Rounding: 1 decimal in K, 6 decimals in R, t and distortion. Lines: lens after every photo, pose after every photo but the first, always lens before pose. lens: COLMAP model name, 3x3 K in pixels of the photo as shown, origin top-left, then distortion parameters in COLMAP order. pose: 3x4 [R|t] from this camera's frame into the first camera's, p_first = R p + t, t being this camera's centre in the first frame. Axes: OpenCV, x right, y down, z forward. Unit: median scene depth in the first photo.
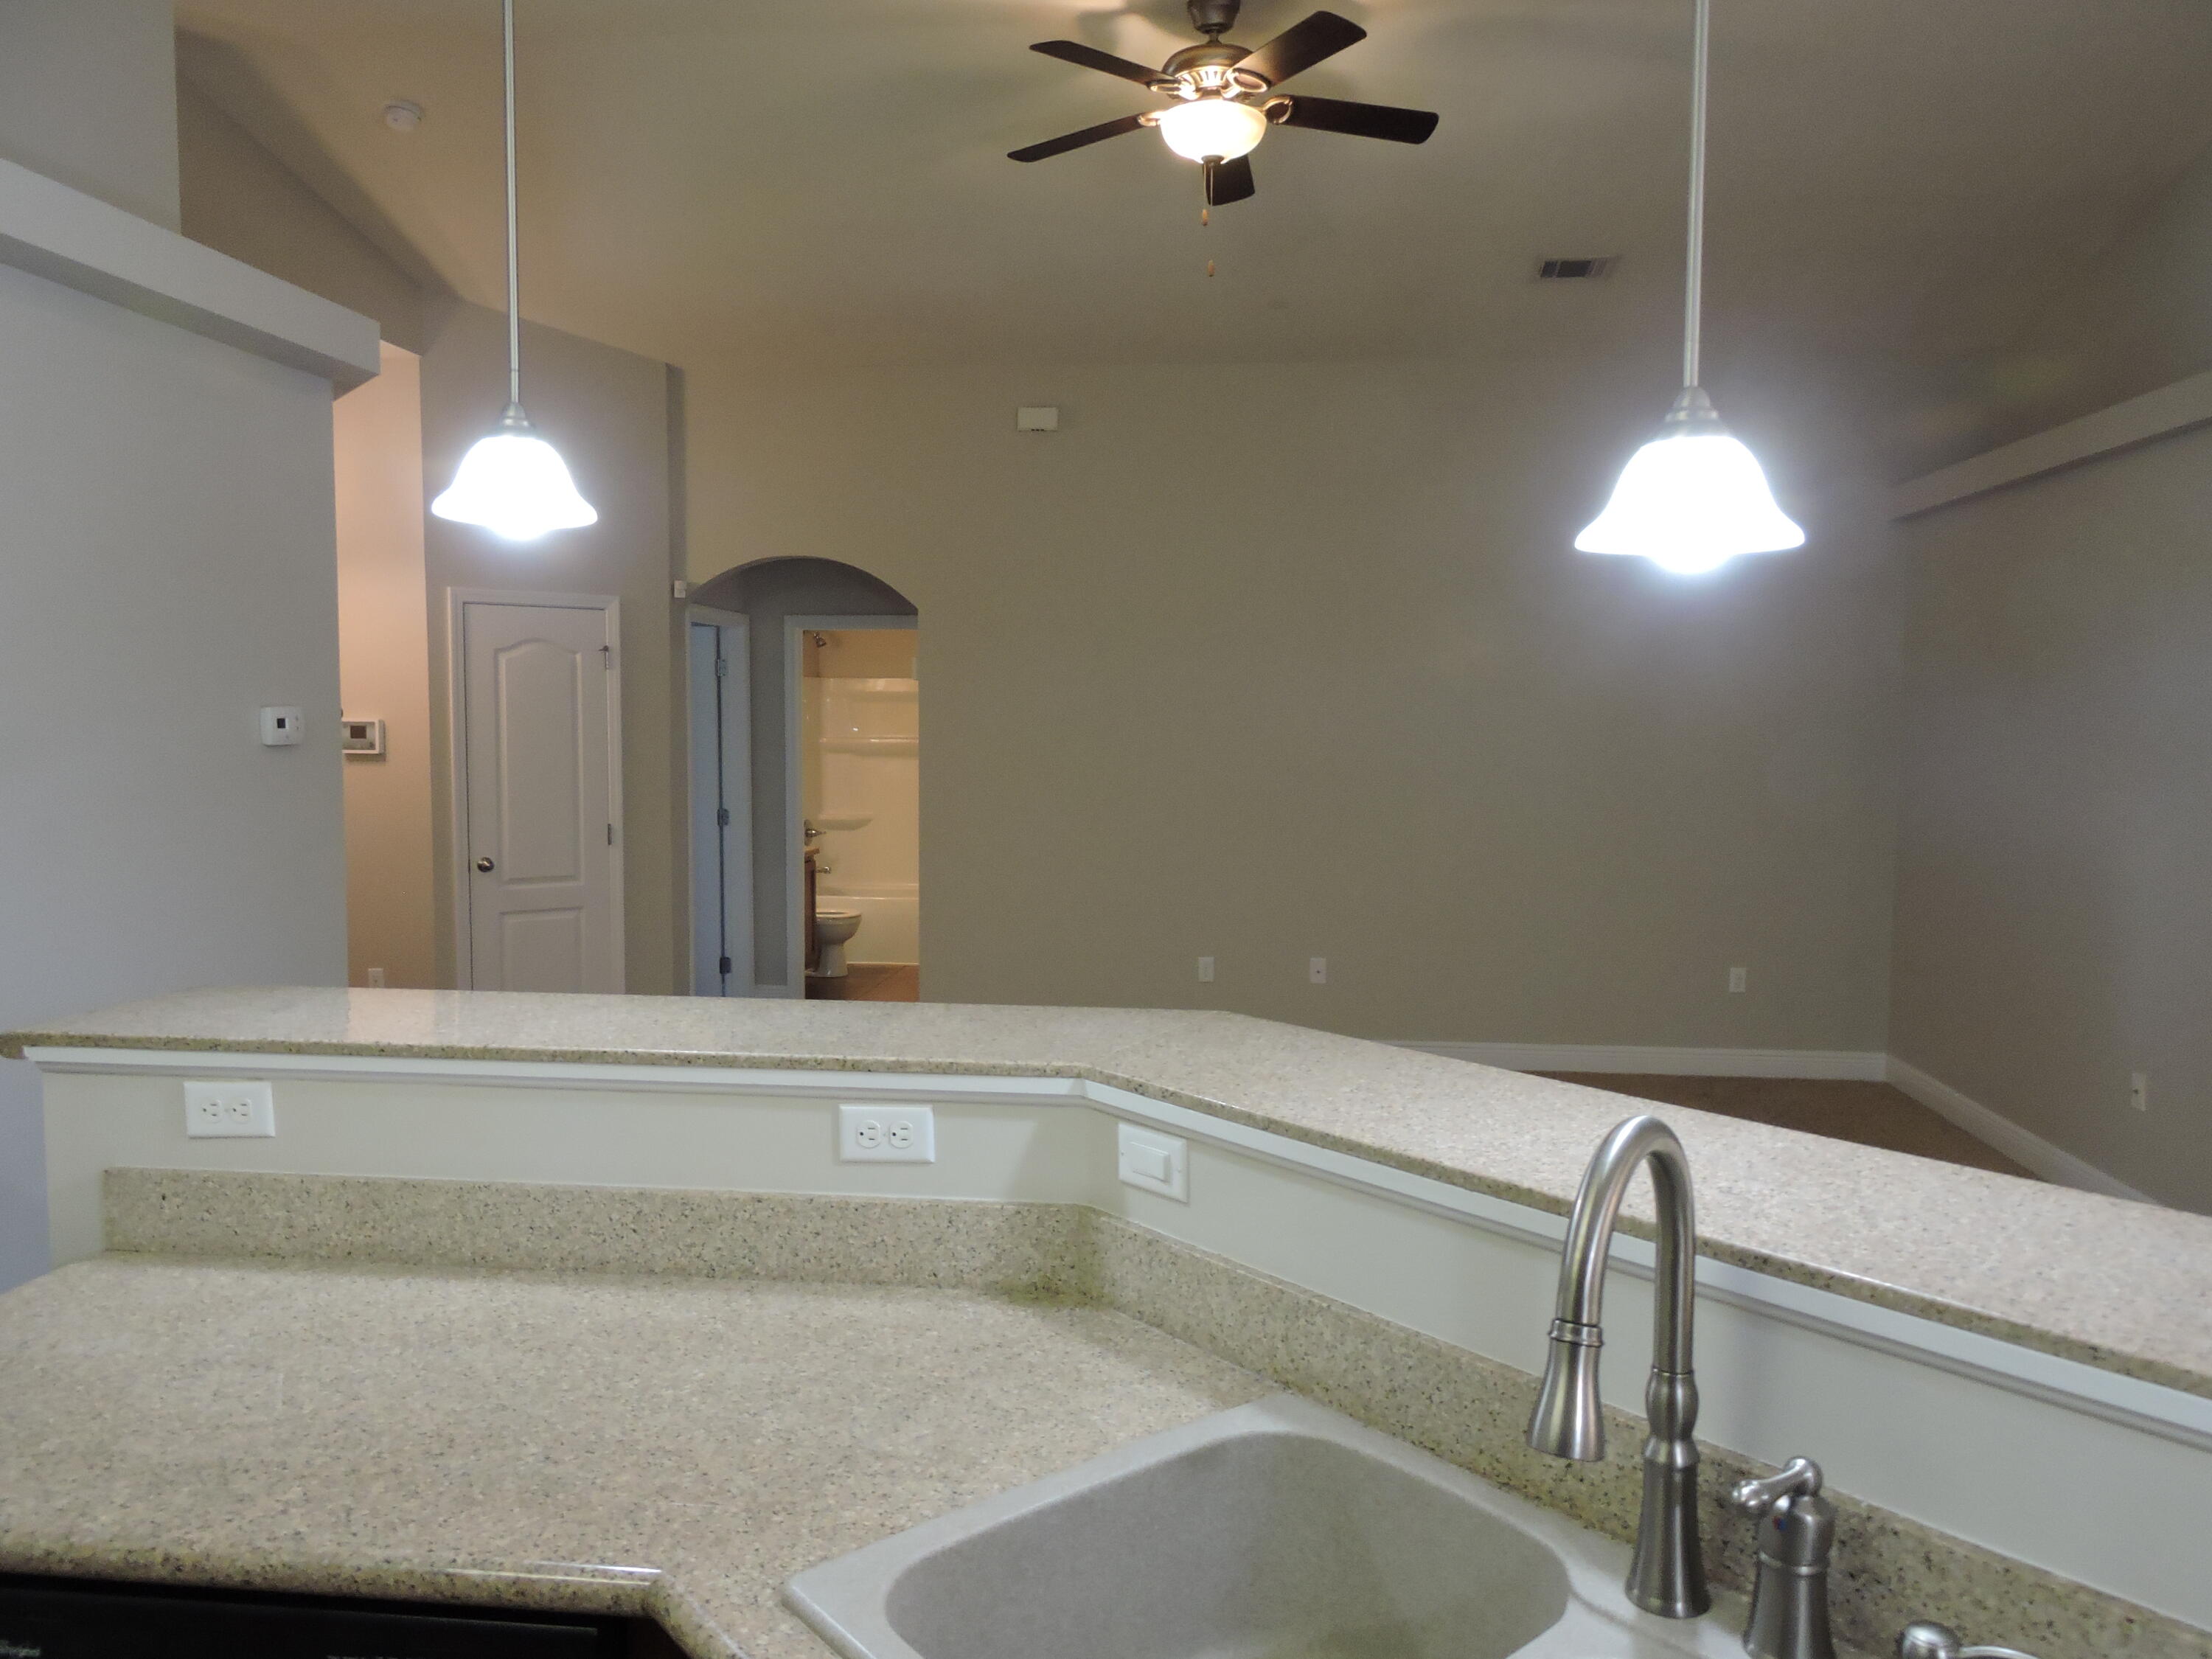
lens RADIAL K [[1587.8, 0, 1111.5], [0, 1587.8, 830.6], [0, 0, 1]] dist [0.001713, -0.000165]
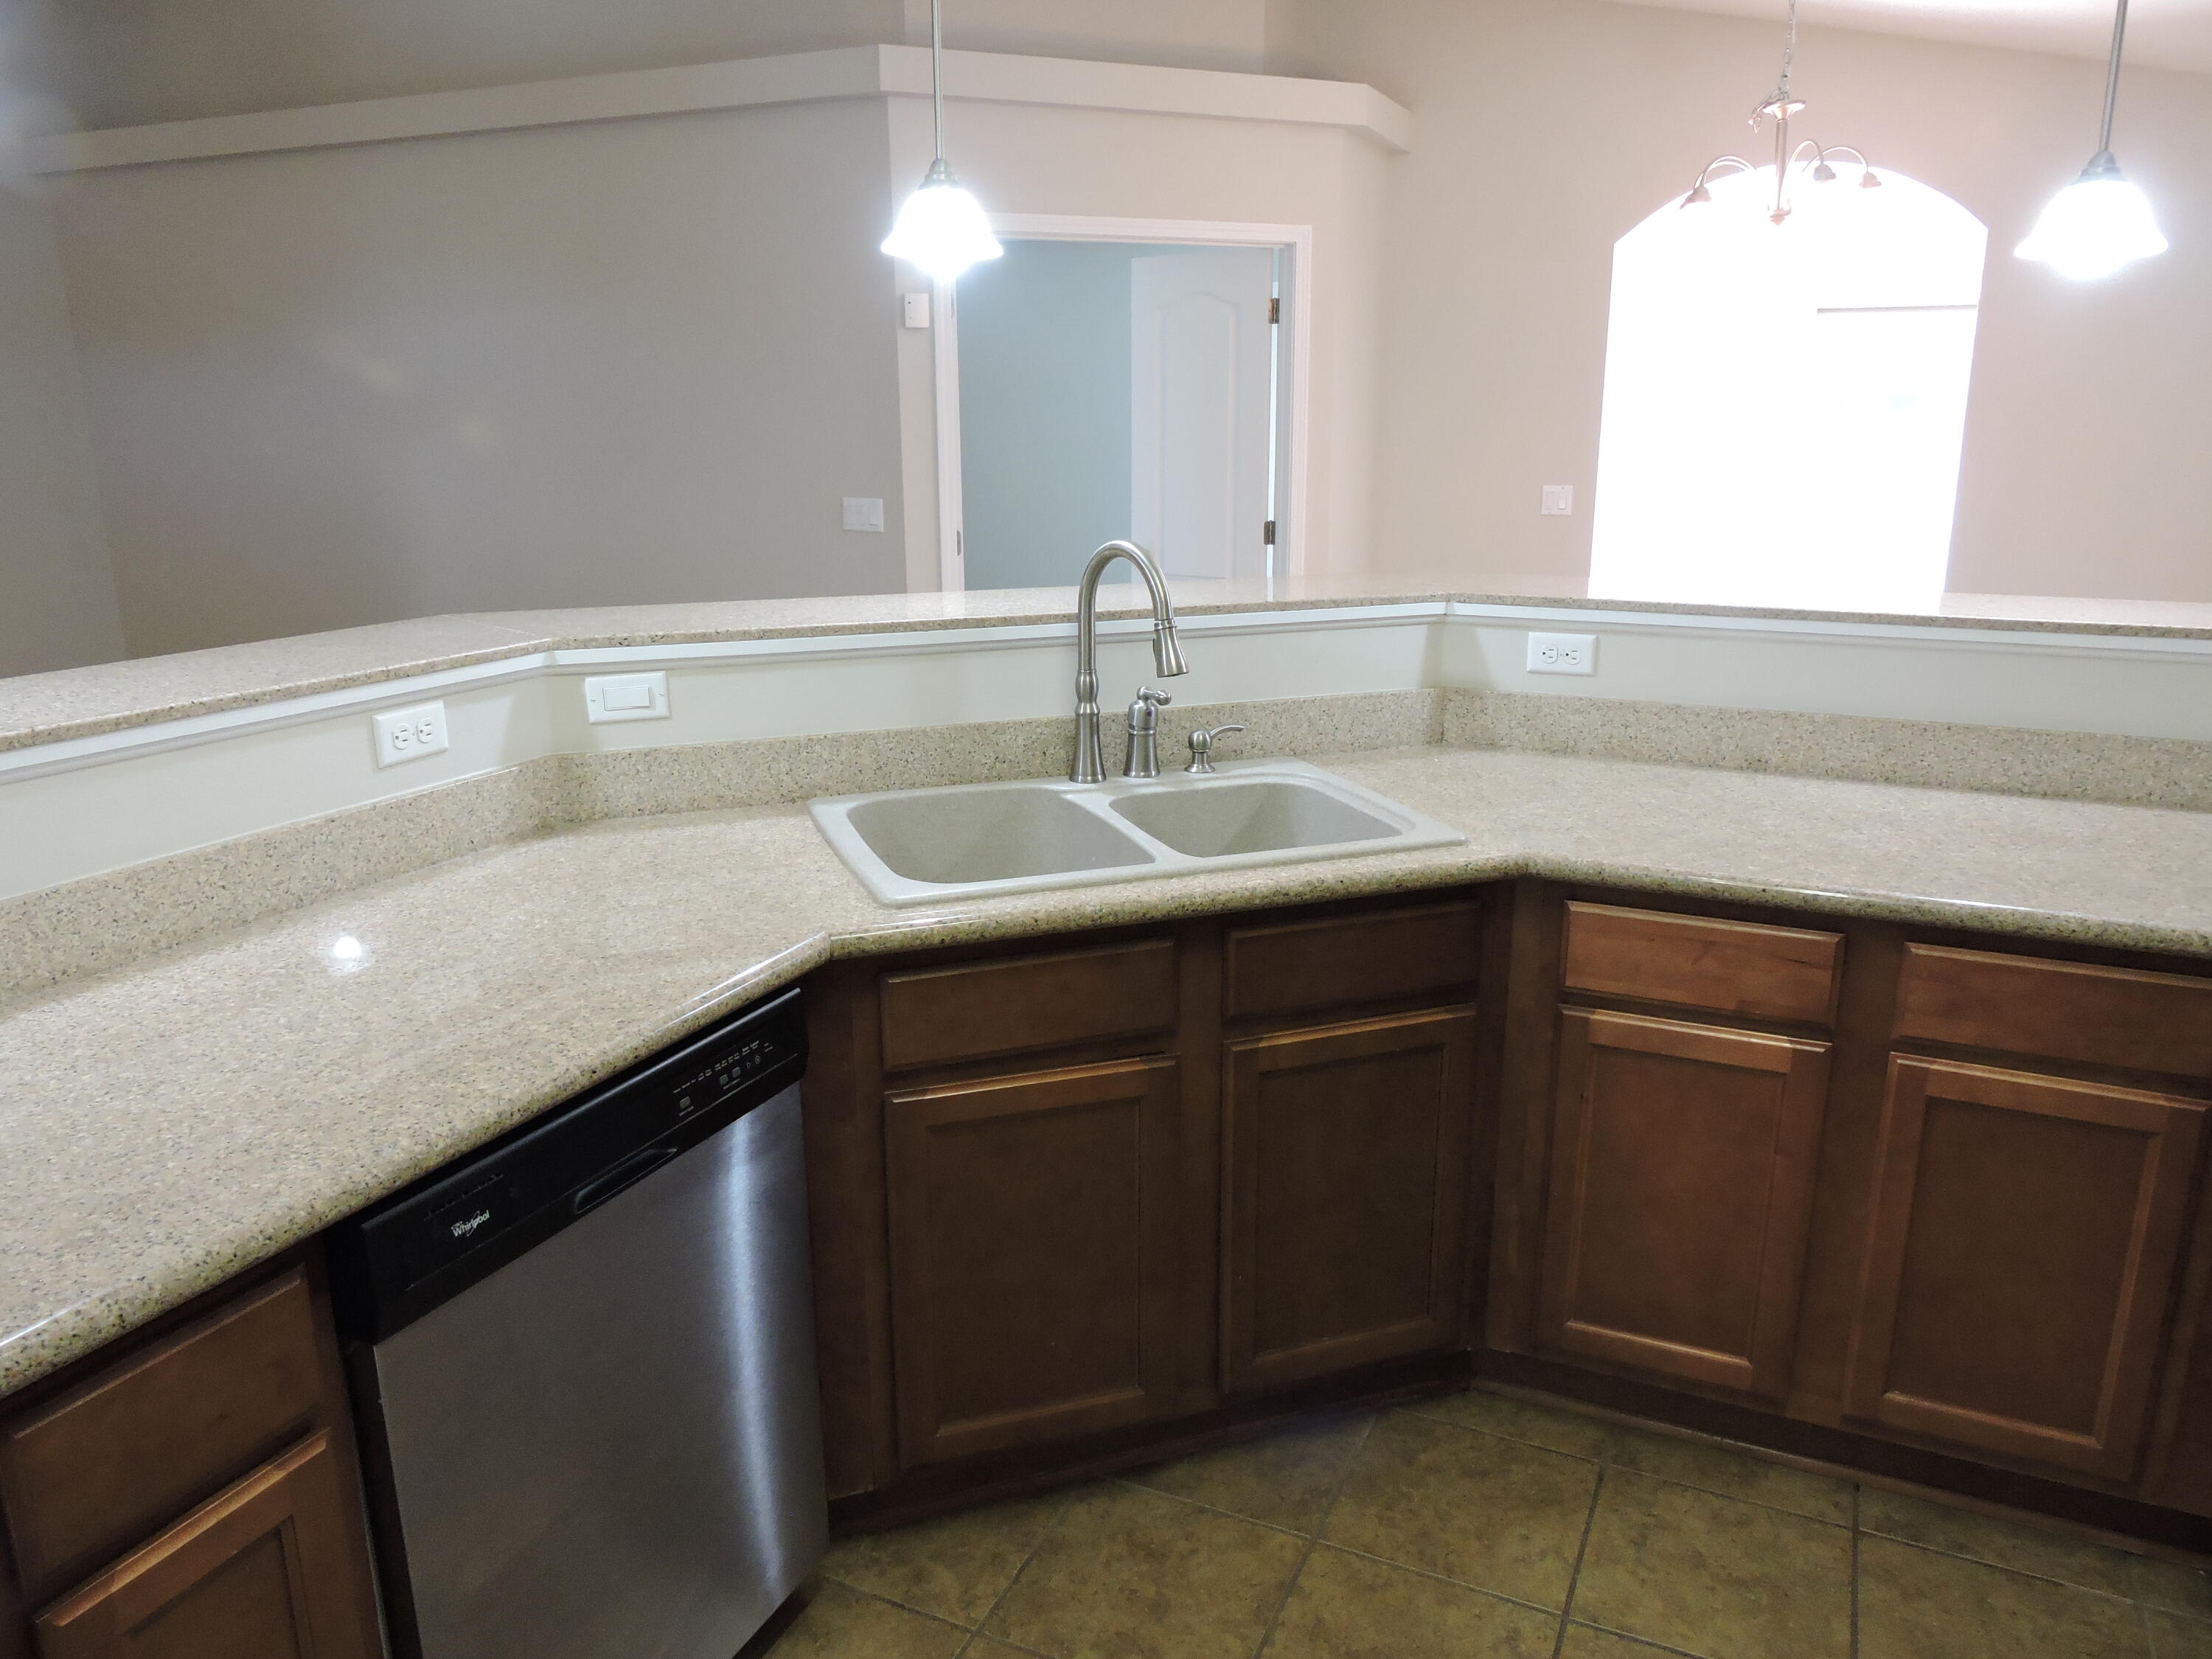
lens RADIAL K [[1587.8, 0, 1111.5], [0, 1587.8, 830.6], [0, 0, 1]] dist [0.001713, -0.000165]
pose [[0.310746, -0.248749, 0.917366, -1.040649], [0.069971, 0.968516, 0.238916, 0.025315], [-0.947914, -0.010053, 0.318368, 0.181749]]
